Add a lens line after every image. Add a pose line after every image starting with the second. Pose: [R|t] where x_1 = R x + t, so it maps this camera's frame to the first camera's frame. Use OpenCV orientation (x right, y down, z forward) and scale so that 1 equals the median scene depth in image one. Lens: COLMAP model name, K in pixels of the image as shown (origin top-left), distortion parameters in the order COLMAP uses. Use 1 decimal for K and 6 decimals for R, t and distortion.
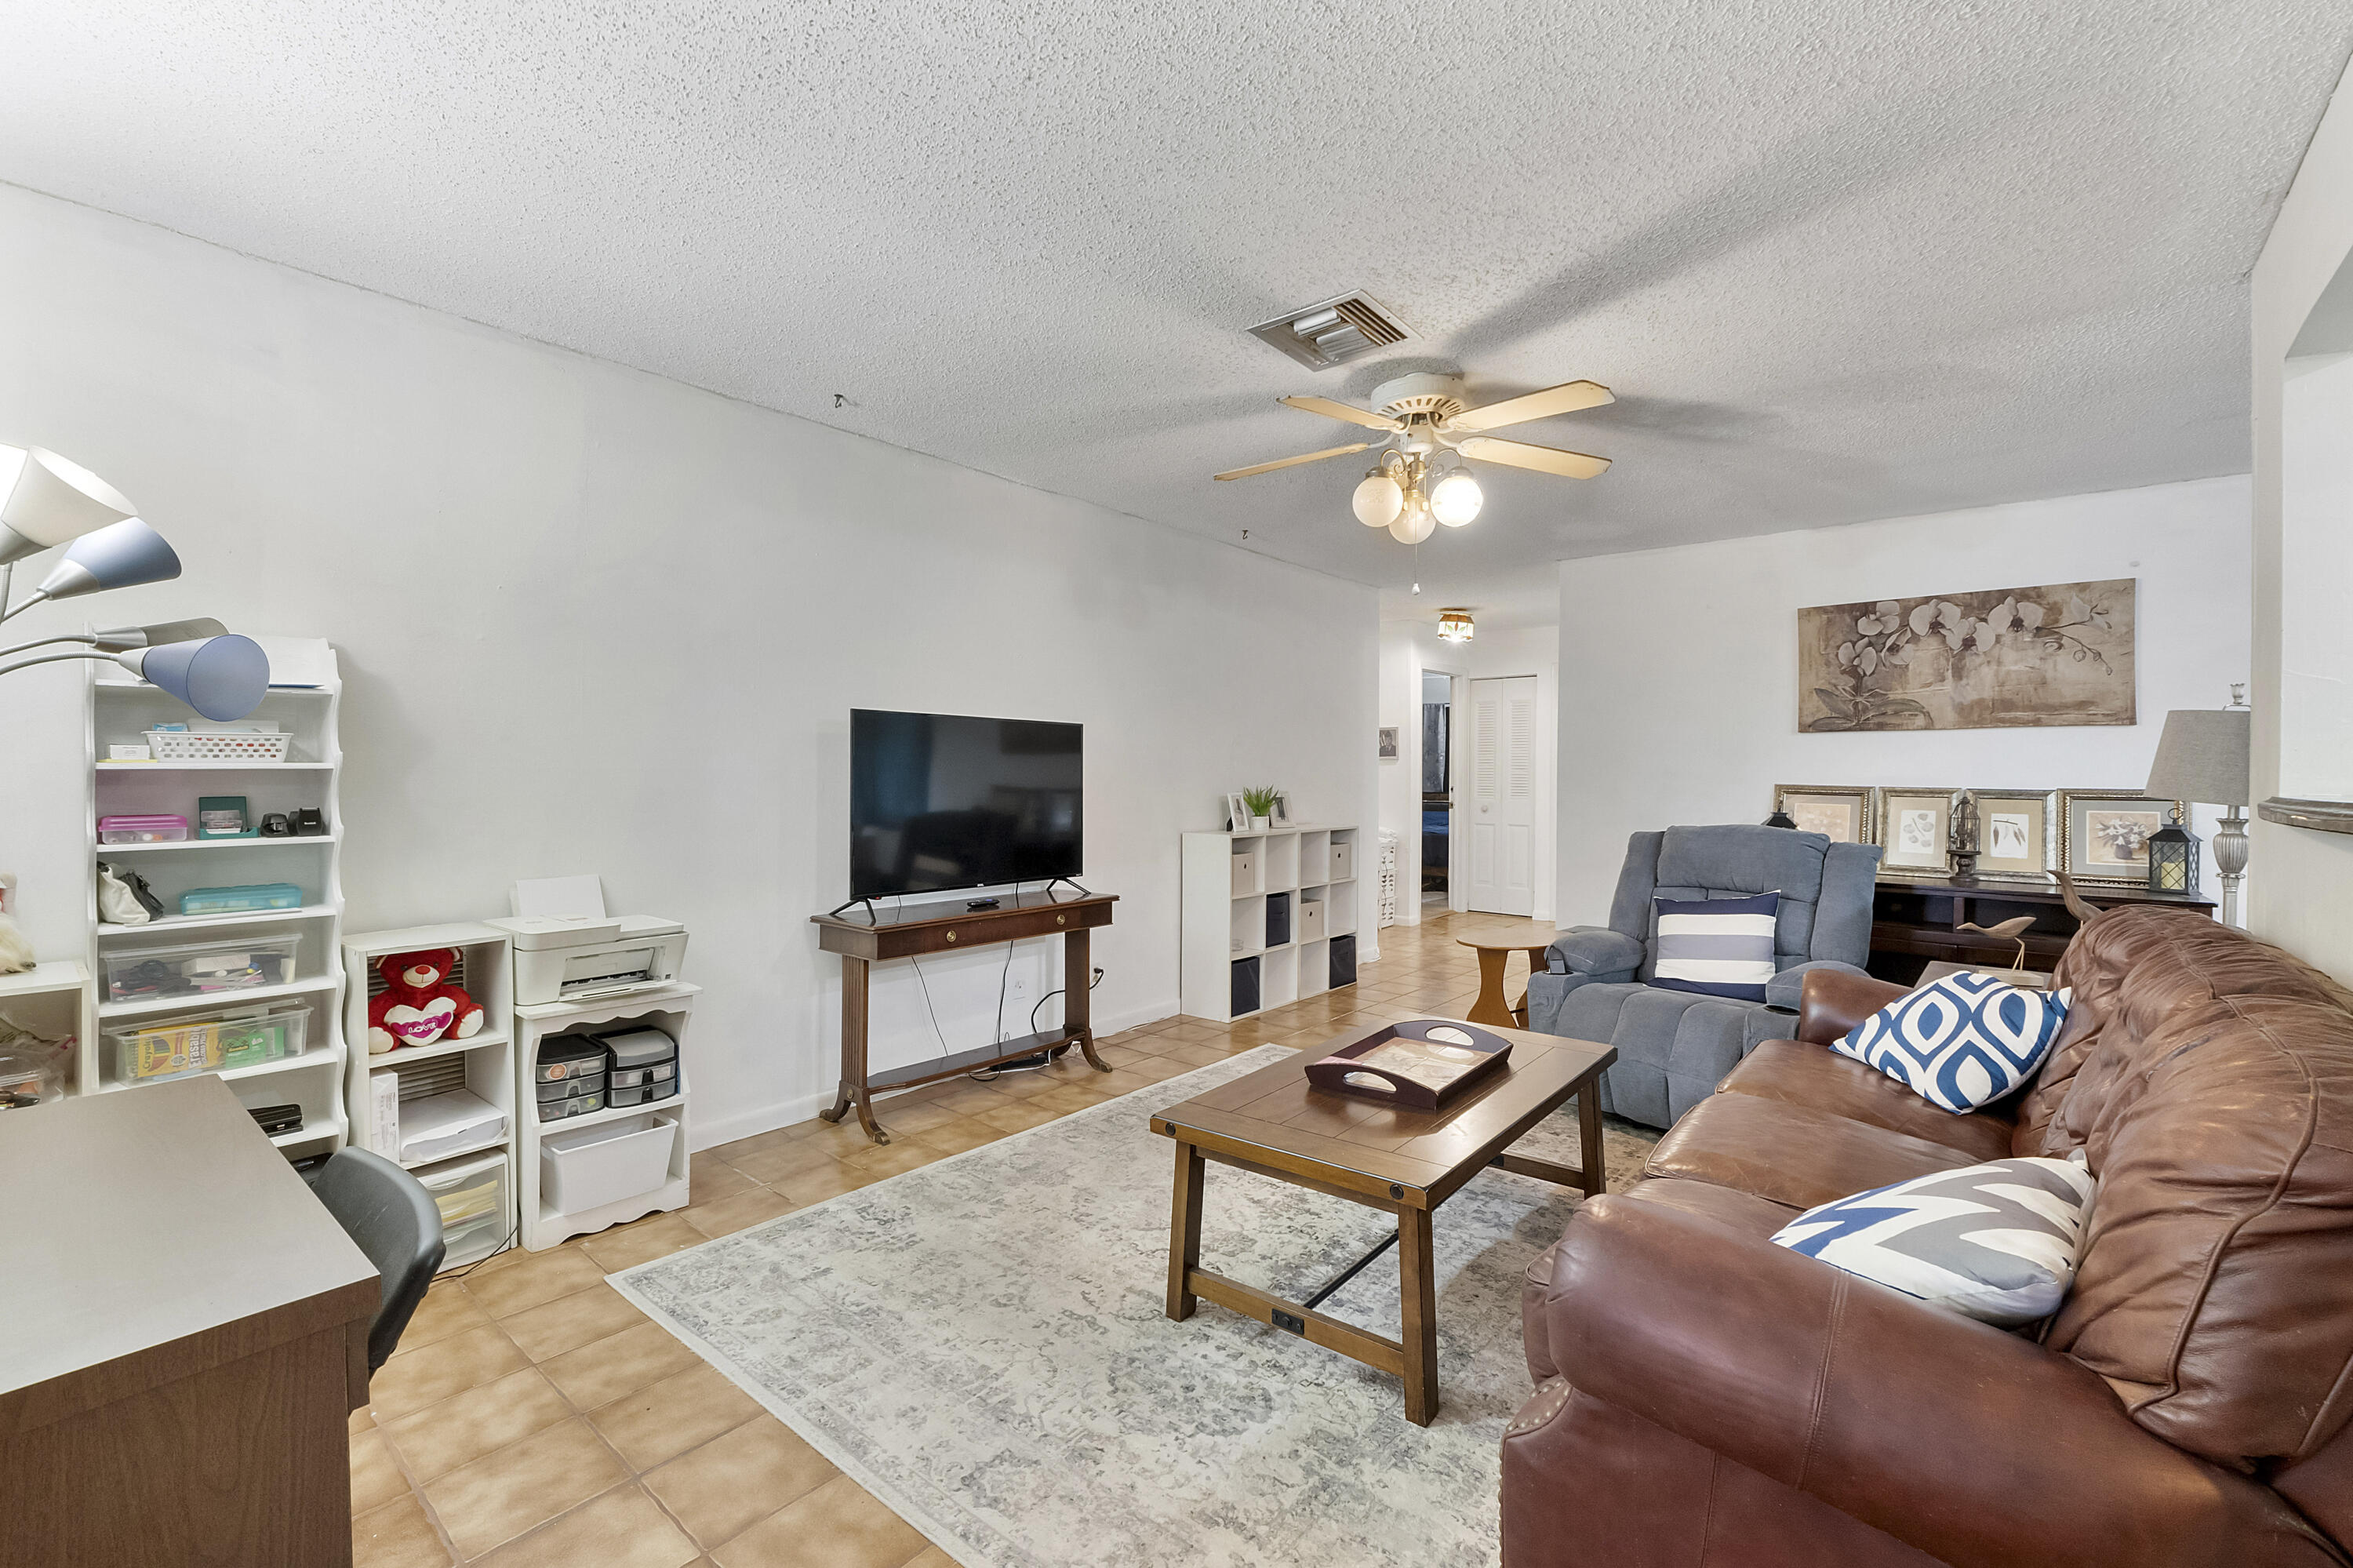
lens RADIAL K [[1010.9, 0, 1179.3], [0, 1010.9, 768.5], [0, 0, 1]] dist [-0.009831, 0.000154]
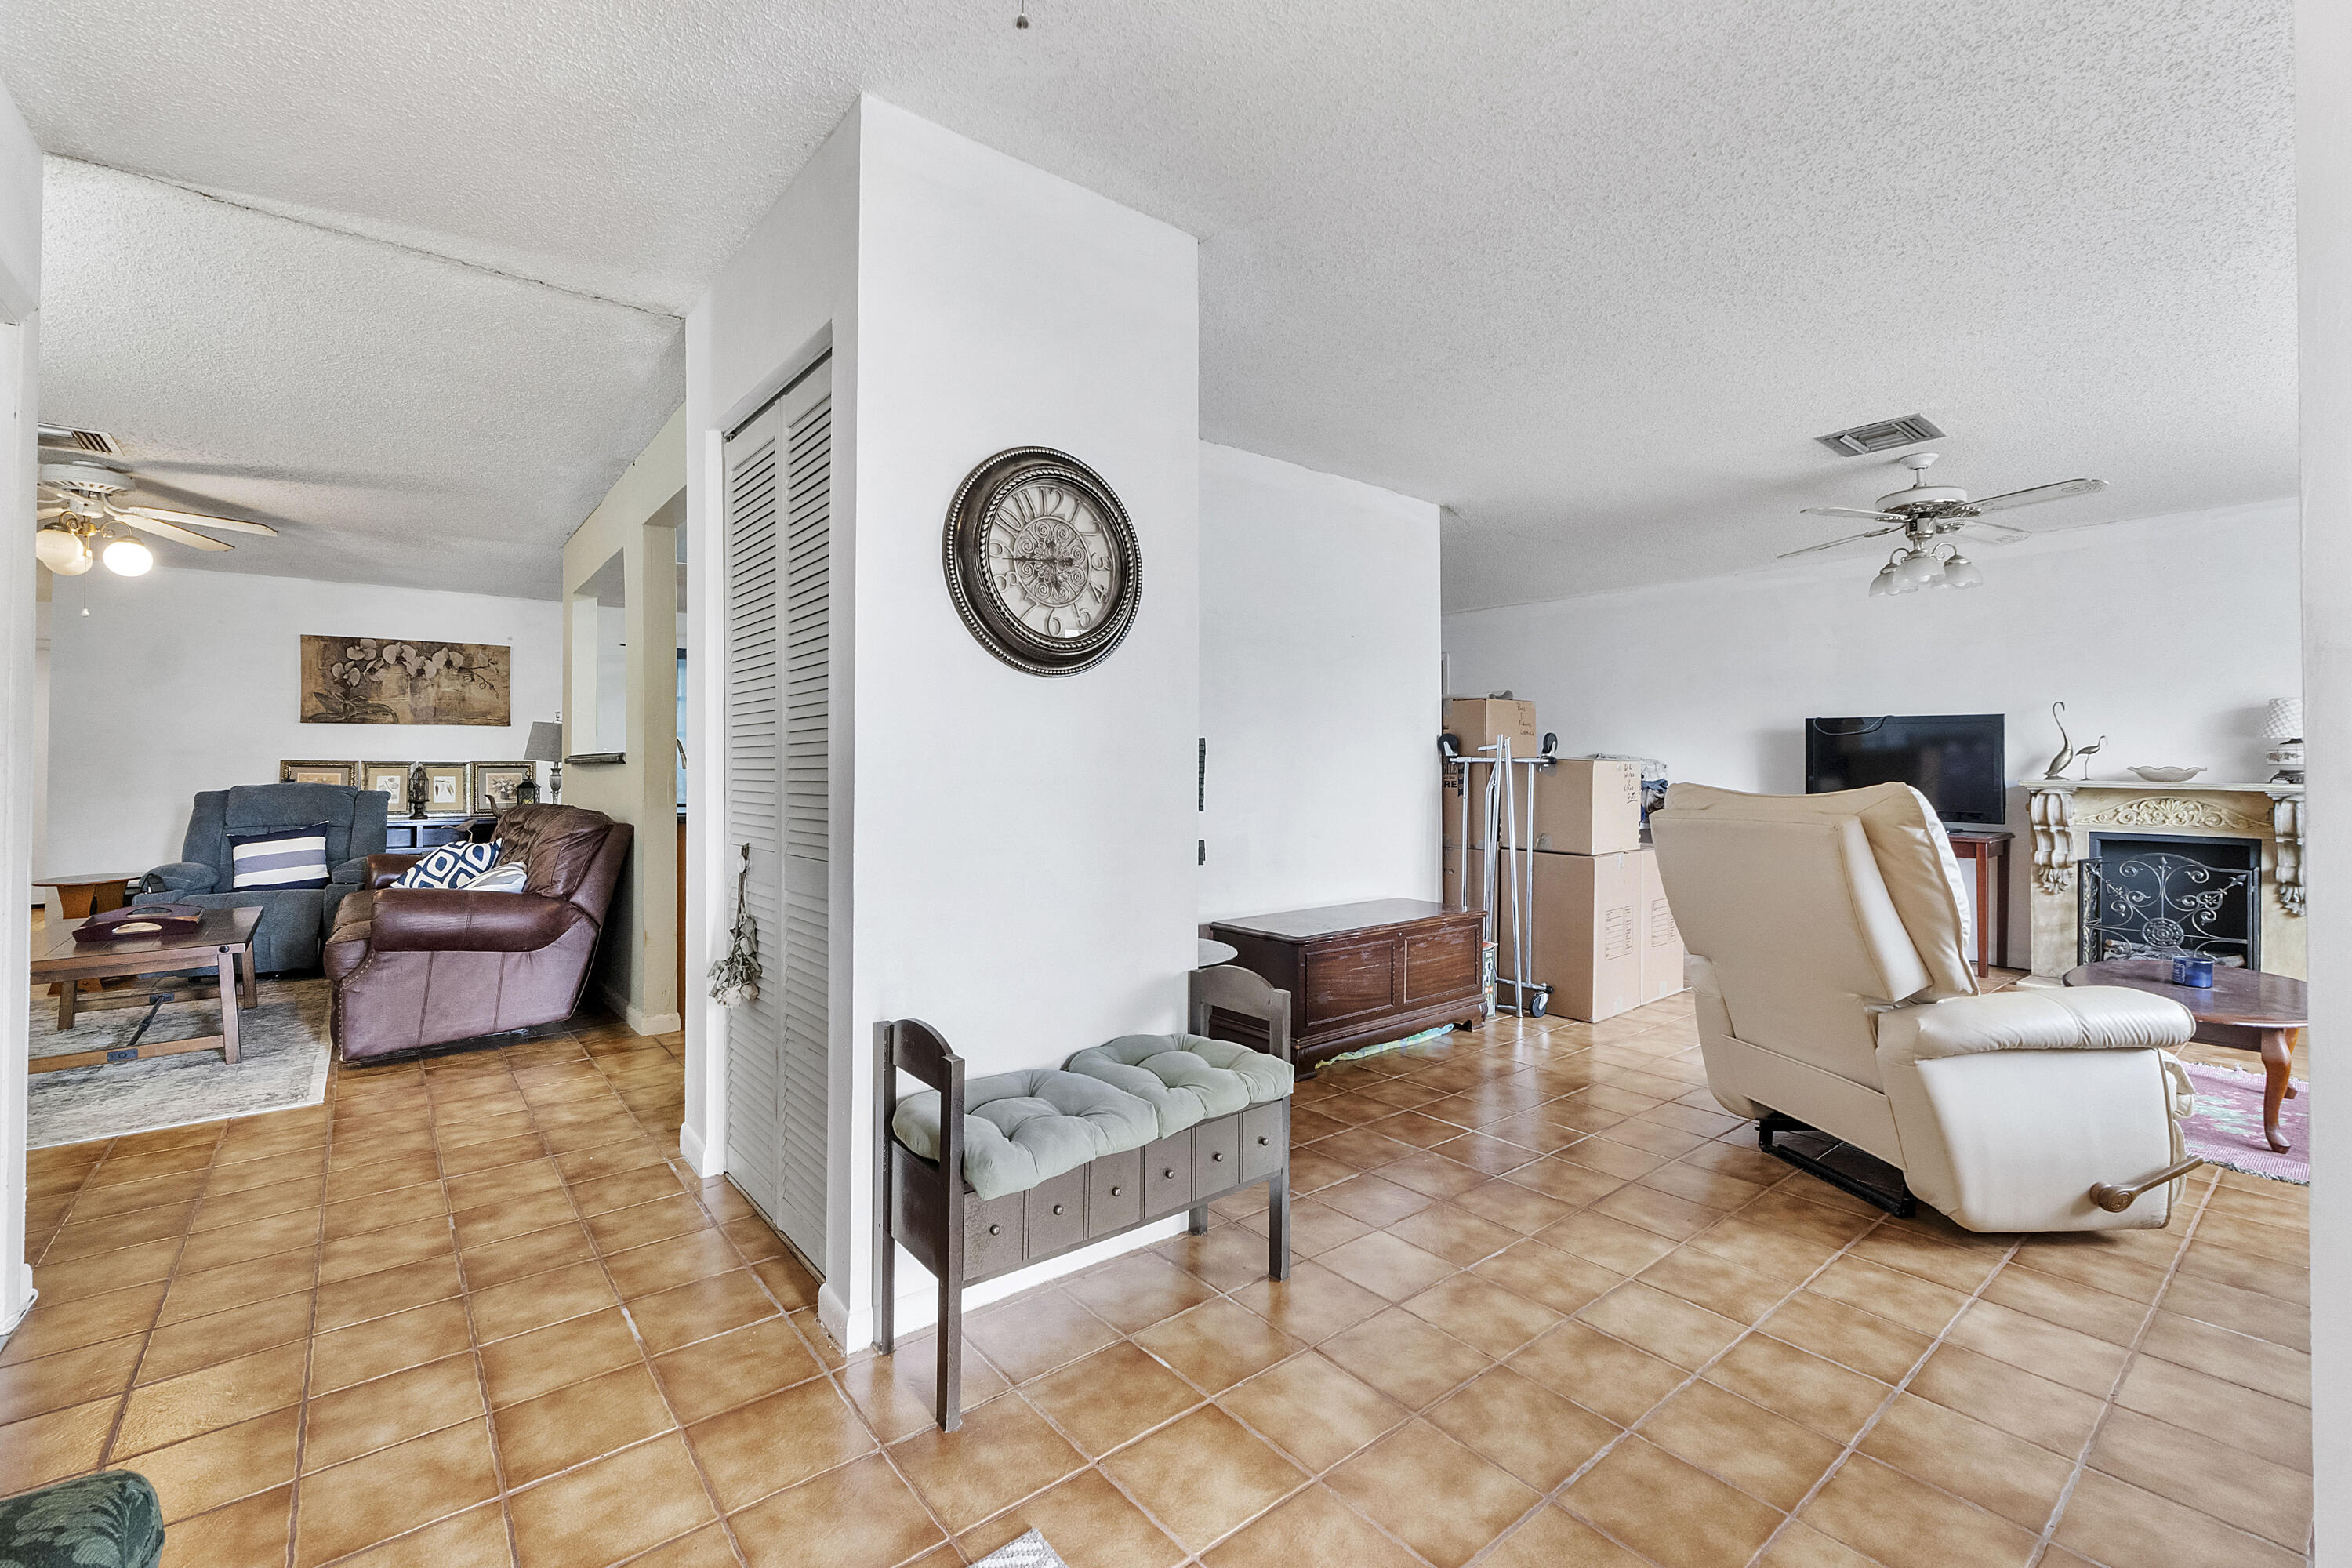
lens RADIAL K [[1010.4, 0, 1178.8], [0, 1010.4, 768.5], [0, 0, 1]] dist [-0.009831, 0.000154]
pose [[0.196058, -0.005692, 0.980576, -0.632094], [-0.001903, 0.999979, 0.006185, 0.020913], [-0.980590, -0.003079, 0.196043, -0.580395]]
